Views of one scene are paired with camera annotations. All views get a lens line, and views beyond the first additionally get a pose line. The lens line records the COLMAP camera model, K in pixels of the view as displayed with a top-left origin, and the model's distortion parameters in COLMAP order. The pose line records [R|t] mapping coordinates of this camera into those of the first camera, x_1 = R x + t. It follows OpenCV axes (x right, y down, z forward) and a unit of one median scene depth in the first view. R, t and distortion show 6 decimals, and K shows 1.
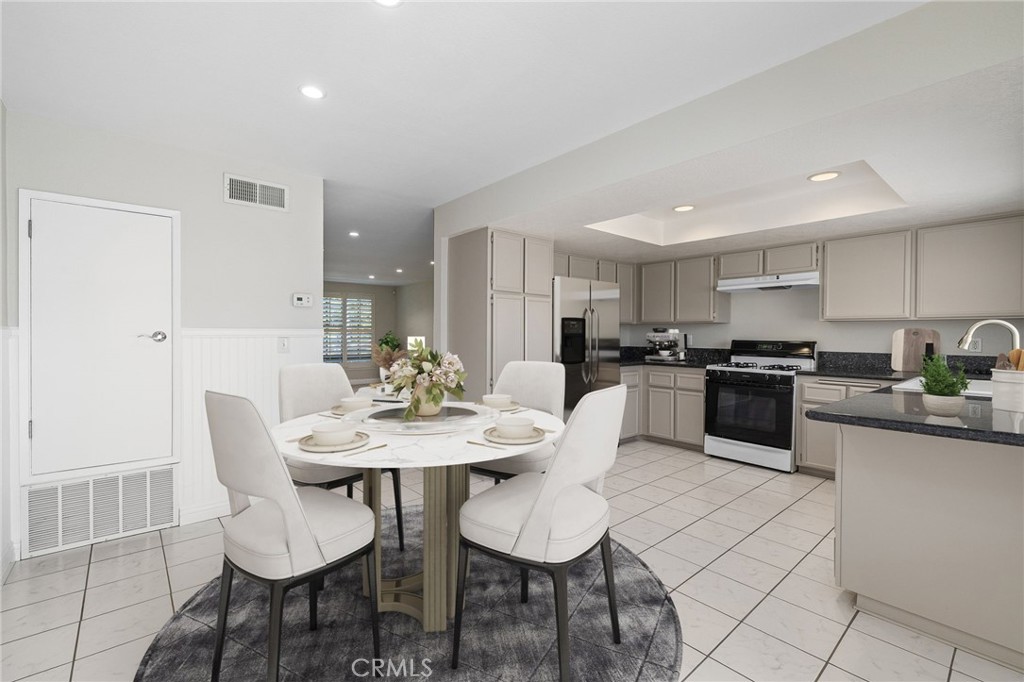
lens RADIAL K [[442.5, 0, 512.0], [0, 442.5, 341.0], [0, 0, 1]] dist [0.000195, 0.000120]
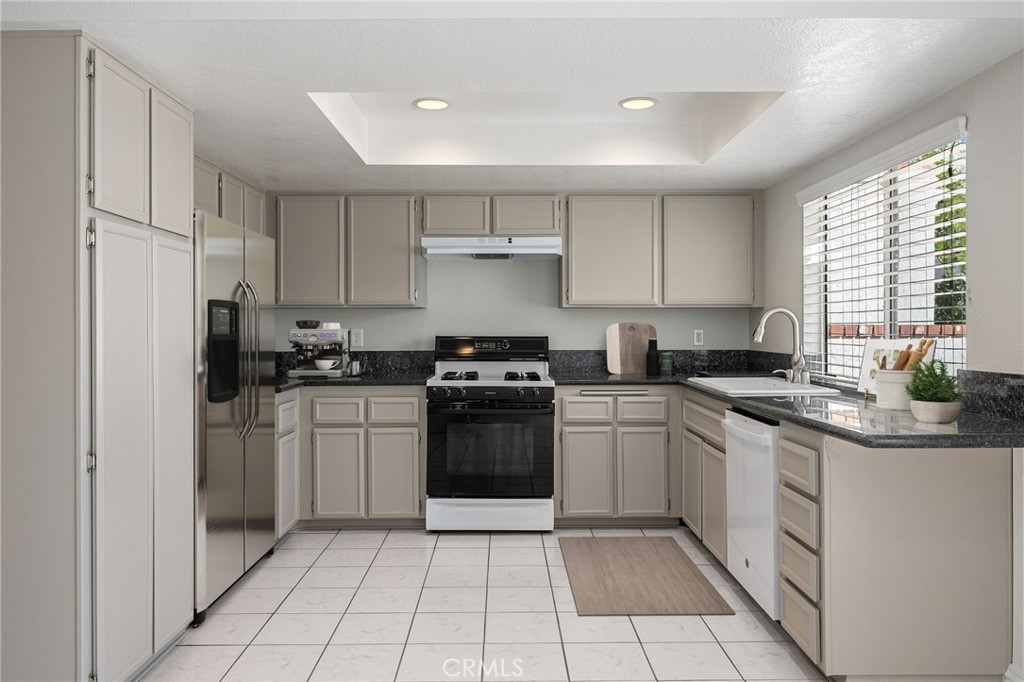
lens RADIAL K [[733.2, 0, 509.0], [0, 733.2, 332.2], [0, 0, 1]] dist [0.000054, -0.000246]
pose [[0.644922, -0.010851, 0.764171, -0.253316], [0.018499, 0.999828, -0.001416, -0.005050], [-0.764024, 0.015050, 0.645012, 0.310479]]
